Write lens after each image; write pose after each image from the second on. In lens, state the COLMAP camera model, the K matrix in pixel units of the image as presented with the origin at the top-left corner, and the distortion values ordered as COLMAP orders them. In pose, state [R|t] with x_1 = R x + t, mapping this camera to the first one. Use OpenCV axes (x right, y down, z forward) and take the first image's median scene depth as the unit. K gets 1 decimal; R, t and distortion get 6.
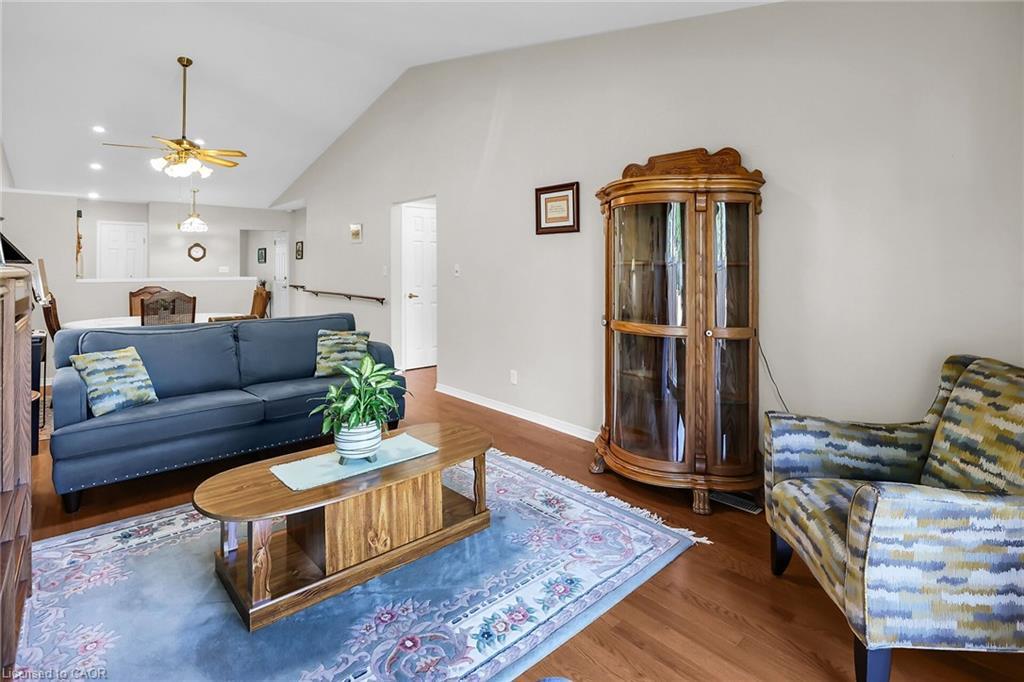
lens RADIAL K [[472.6, 0, 528.8], [0, 472.6, 261.4], [0, 0, 1]] dist [-0.027769, 0.004445]
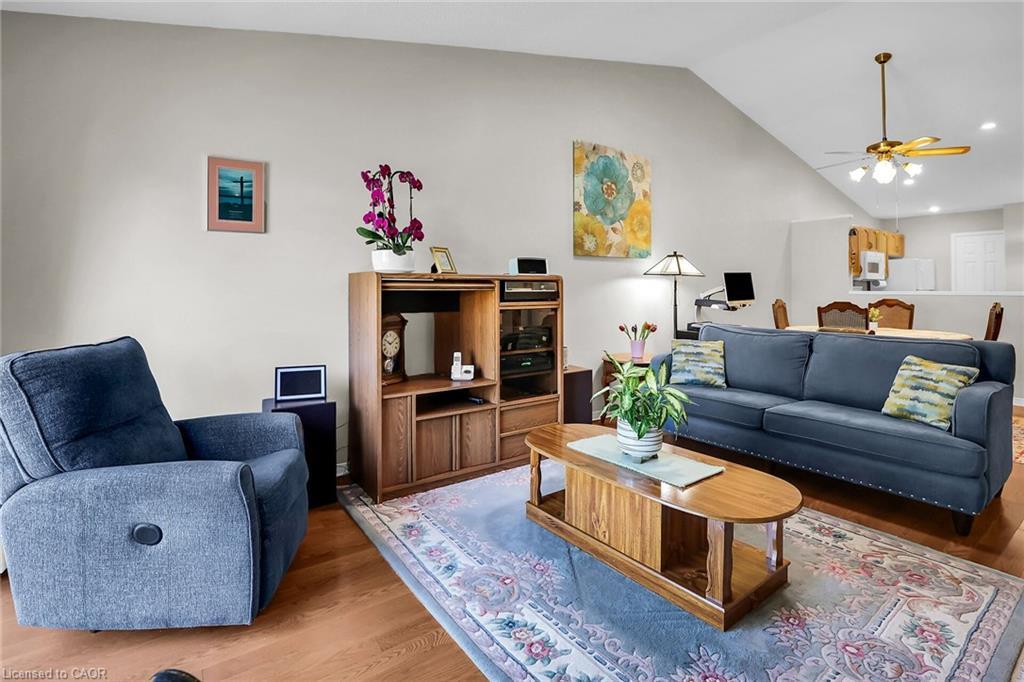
lens RADIAL K [[472.6, 0, 498.0], [0, 472.6, 294.2], [0, 0, 1]] dist [-0.027769, 0.004445]
pose [[-0.080890, 0.015870, -0.996597, 0.705660], [0.017662, 0.999739, 0.014487, 0.049143], [0.996567, -0.016430, -0.081149, 0.818244]]
